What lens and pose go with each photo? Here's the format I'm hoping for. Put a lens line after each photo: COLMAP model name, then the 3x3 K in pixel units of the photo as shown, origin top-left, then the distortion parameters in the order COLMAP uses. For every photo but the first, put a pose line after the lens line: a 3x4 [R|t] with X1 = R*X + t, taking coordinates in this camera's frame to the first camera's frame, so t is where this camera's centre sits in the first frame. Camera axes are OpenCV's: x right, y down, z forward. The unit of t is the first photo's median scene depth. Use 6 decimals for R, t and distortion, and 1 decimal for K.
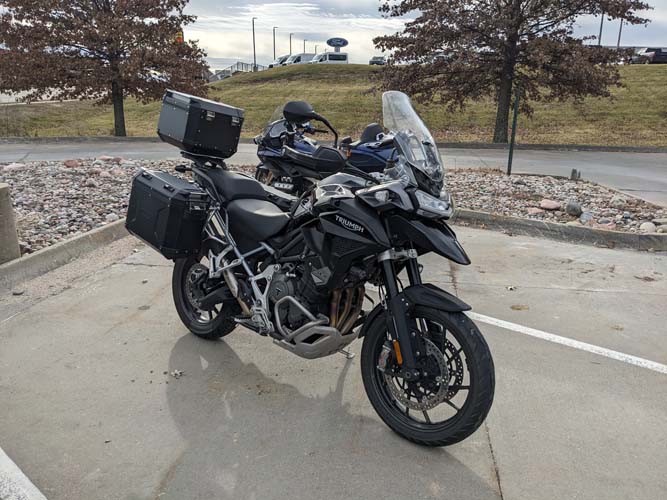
lens RADIAL K [[532.3, 0, 329.4], [0, 532.3, 246.7], [0, 0, 1]] dist [0.053609, -0.072324]
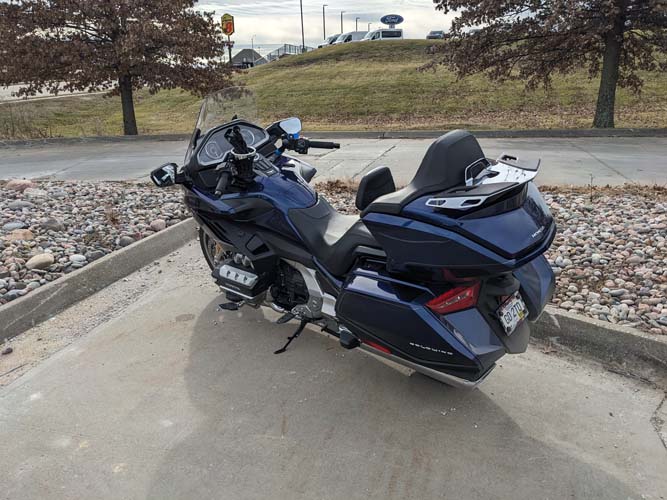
lens RADIAL K [[532.3, 0, 339.4], [0, 532.3, 254.4], [0, 0, 1]] dist [0.053609, -0.072324]
pose [[0.996005, -0.010906, -0.088624, 0.007058], [0.014653, 0.999021, 0.041746, -0.031104], [0.088081, -0.042877, 0.995190, 0.121023]]
